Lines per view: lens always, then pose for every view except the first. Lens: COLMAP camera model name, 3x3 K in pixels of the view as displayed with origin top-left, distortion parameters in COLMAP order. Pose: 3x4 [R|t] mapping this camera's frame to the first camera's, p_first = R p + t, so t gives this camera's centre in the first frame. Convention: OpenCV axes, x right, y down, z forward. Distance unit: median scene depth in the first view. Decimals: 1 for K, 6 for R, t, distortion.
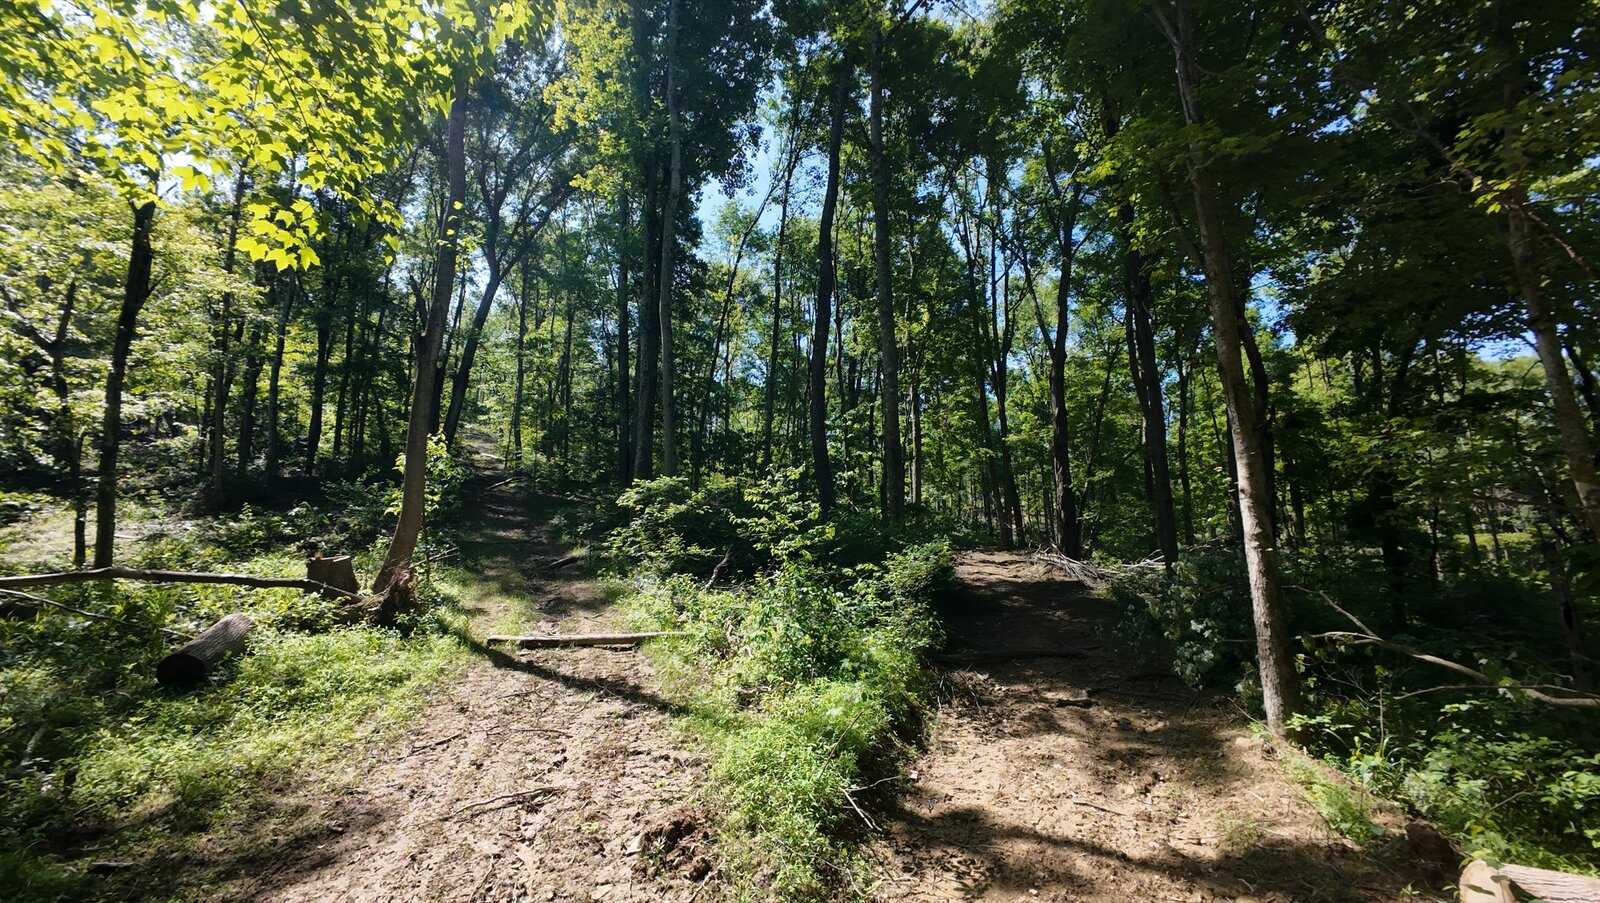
lens RADIAL K [[607.9, 0, 795.9], [0, 607.9, 453.8], [0, 0, 1]] dist [-0.020248, 0.006566]
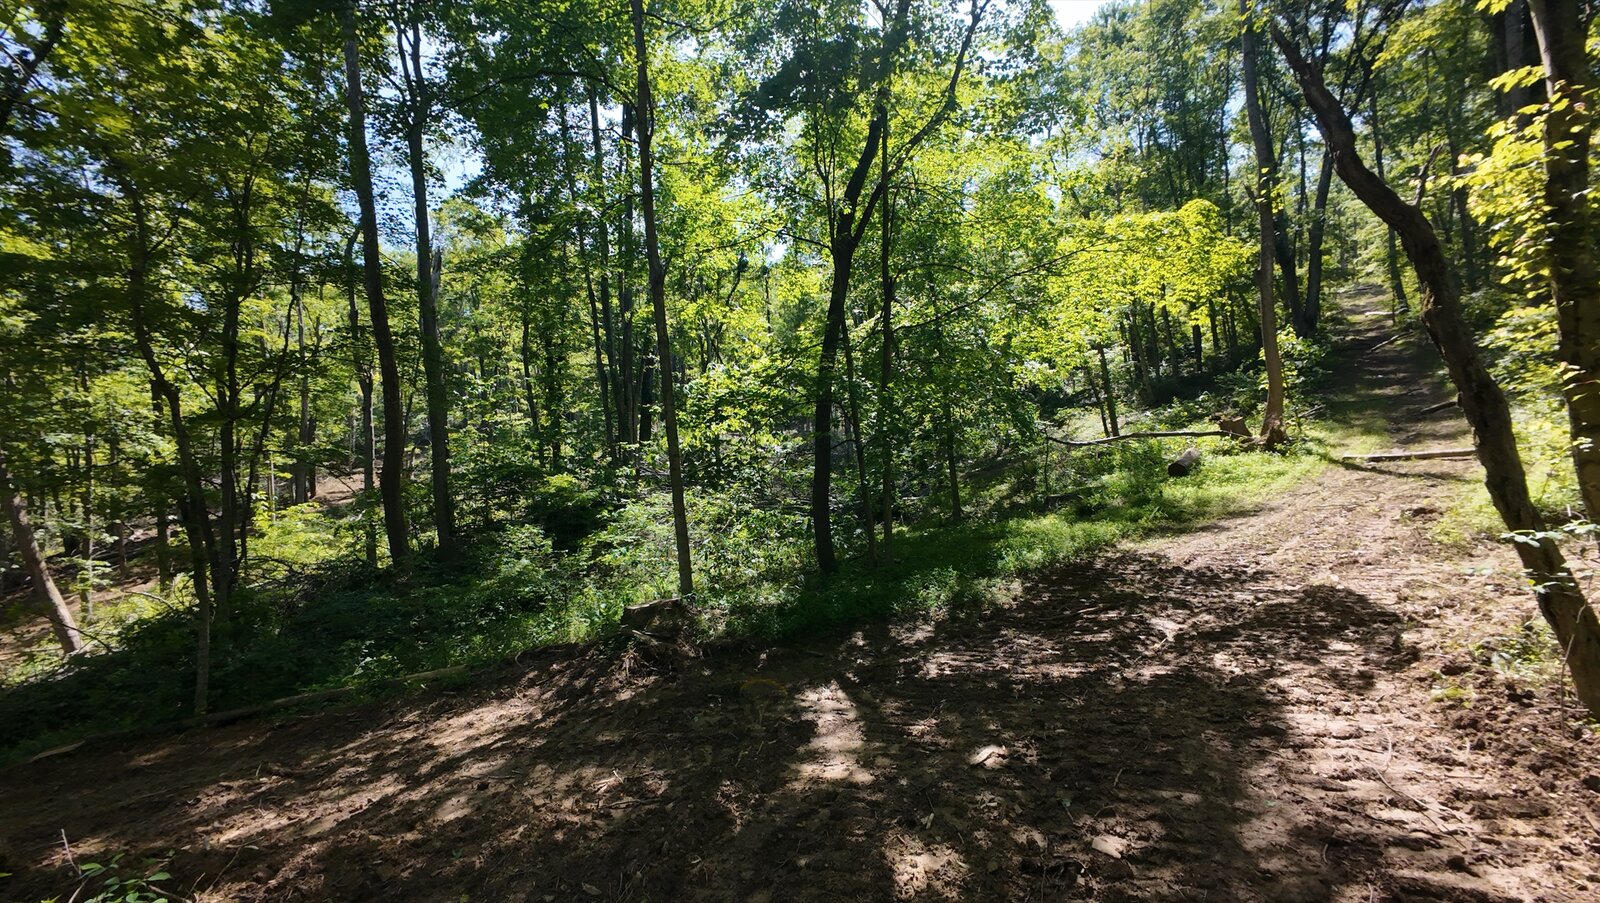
lens RADIAL K [[607.9, 0, 795.9], [0, 607.9, 453.8], [0, 0, 1]] dist [-0.020248, 0.006566]
pose [[0.287001, -0.057055, -0.956230, 0.537708], [0.235738, 0.971733, 0.012773, -0.047937], [0.928471, -0.229086, 0.292338, -0.716999]]
